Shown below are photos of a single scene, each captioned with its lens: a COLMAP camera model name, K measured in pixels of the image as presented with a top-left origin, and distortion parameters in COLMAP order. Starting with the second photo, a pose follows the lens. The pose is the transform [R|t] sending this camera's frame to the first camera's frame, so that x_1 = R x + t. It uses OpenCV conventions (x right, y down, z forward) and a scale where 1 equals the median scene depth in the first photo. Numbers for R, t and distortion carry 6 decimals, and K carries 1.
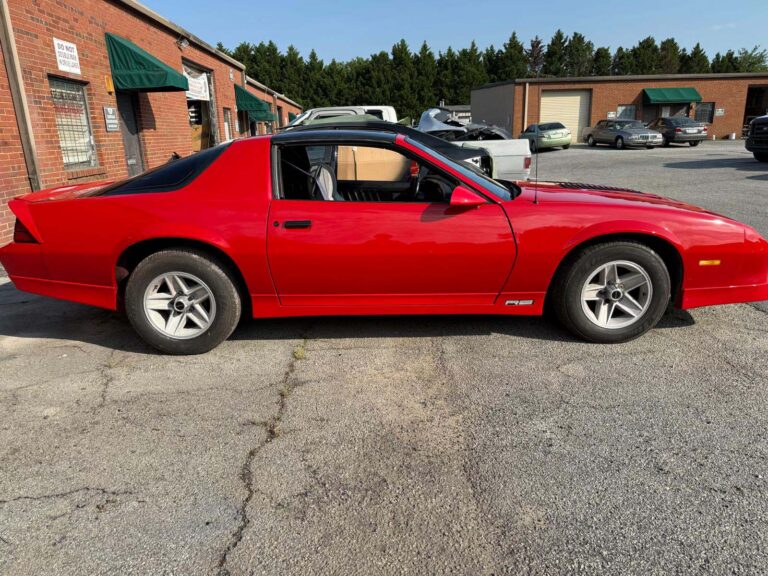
lens RADIAL K [[571.3, 0, 397.3], [0, 571.3, 285.8], [0, 0, 1]] dist [0.067936, -0.082652]
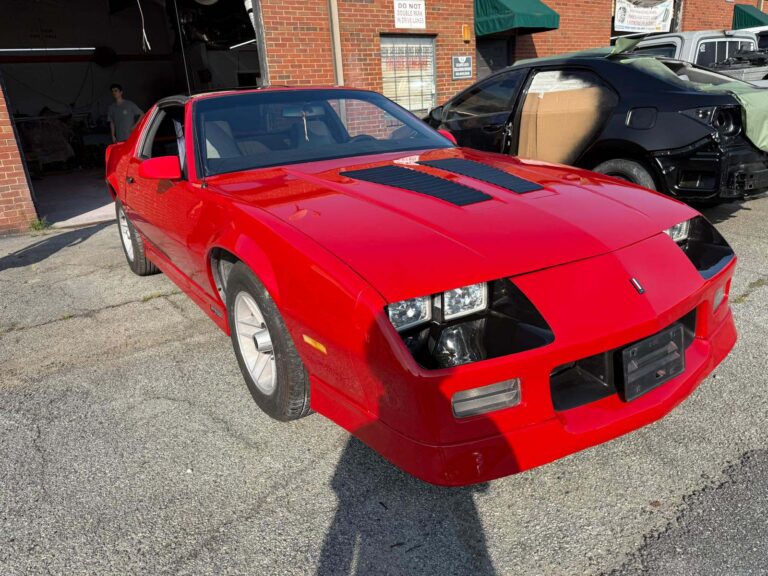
lens RADIAL K [[576.2, 0, 384.0], [0, 576.2, 288.0], [0, 0, 1]] dist [0.043725, -0.081680]
pose [[0.516551, 0.260479, -0.815675, 0.424277], [-0.173431, 0.964689, 0.198235, -0.086927], [0.838509, 0.039065, 0.543486, 0.332788]]
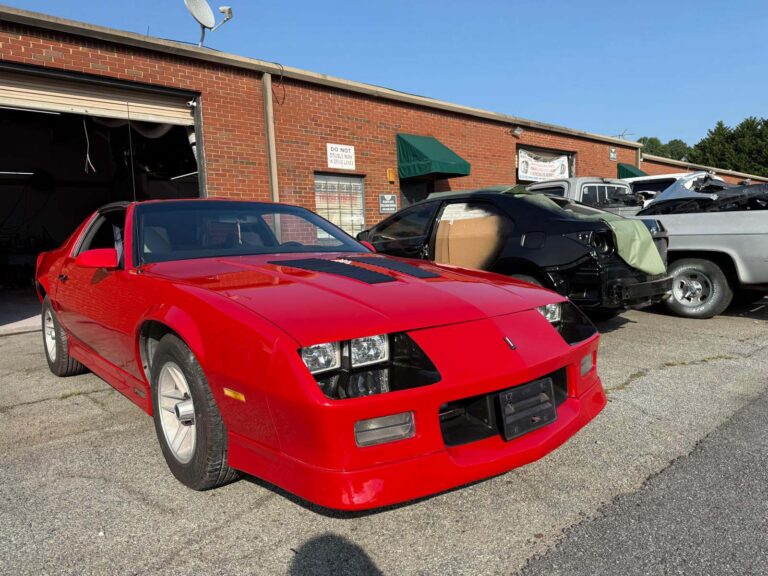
lens RADIAL K [[571.3, 0, 397.3], [0, 571.3, 285.8], [0, 0, 1]] dist [0.067936, -0.082652]
pose [[0.624936, 0.072389, -0.777312, 0.466137], [-0.183540, 0.981406, -0.056165, -0.062186], [0.758794, 0.177767, 0.626603, 0.321997]]
